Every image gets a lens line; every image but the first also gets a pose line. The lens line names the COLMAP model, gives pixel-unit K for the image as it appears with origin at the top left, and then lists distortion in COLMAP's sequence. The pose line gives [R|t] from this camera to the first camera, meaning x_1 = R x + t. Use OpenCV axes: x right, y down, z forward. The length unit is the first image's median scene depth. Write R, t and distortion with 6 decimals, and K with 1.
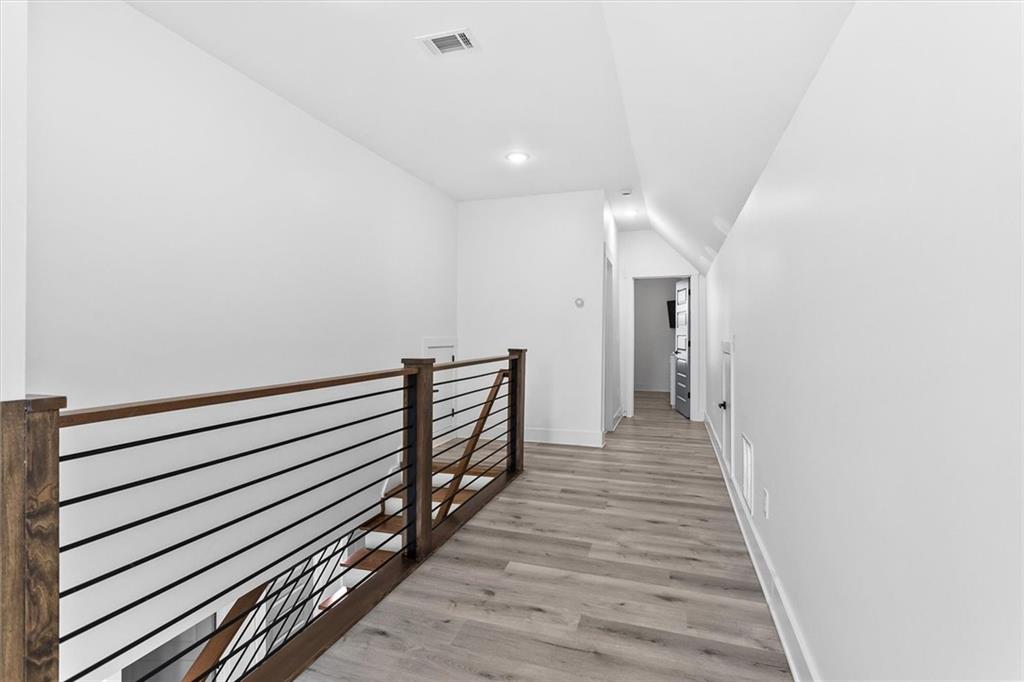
lens RADIAL K [[491.9, 0, 513.1], [0, 491.9, 338.1], [0, 0, 1]] dist [-0.001087, -0.000172]
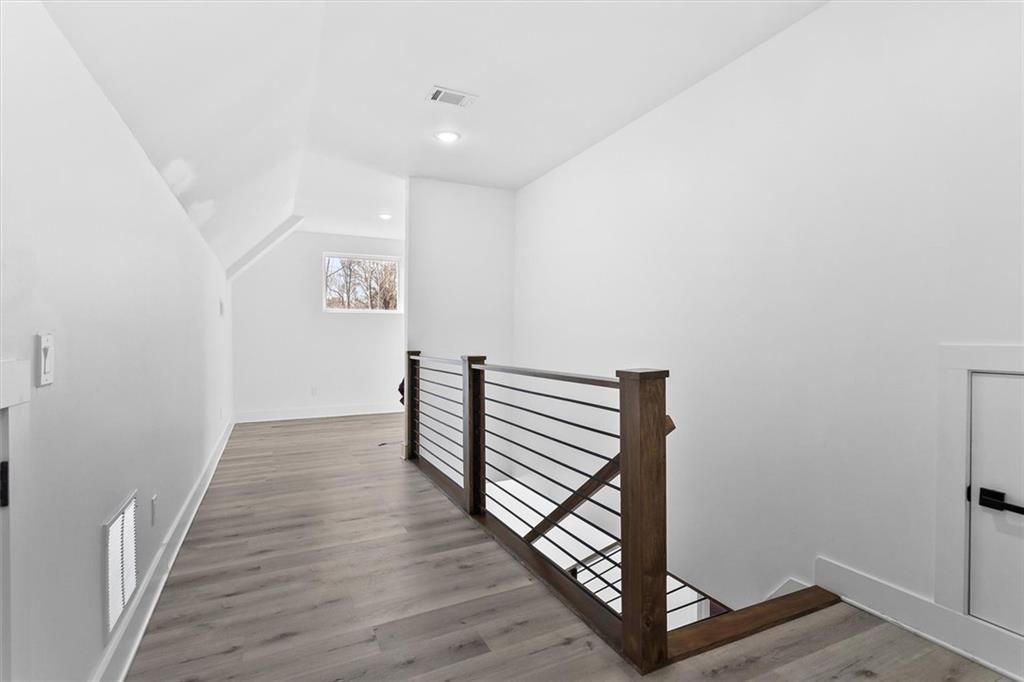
lens RADIAL K [[491.9, 0, 514.8], [0, 491.9, 338.8], [0, 0, 1]] dist [-0.001087, -0.000172]
pose [[-0.714802, 0.010284, -0.699251, 0.569794], [0.003171, 0.999929, 0.011465, -0.014863], [0.699319, 0.005978, -0.714784, 1.839905]]
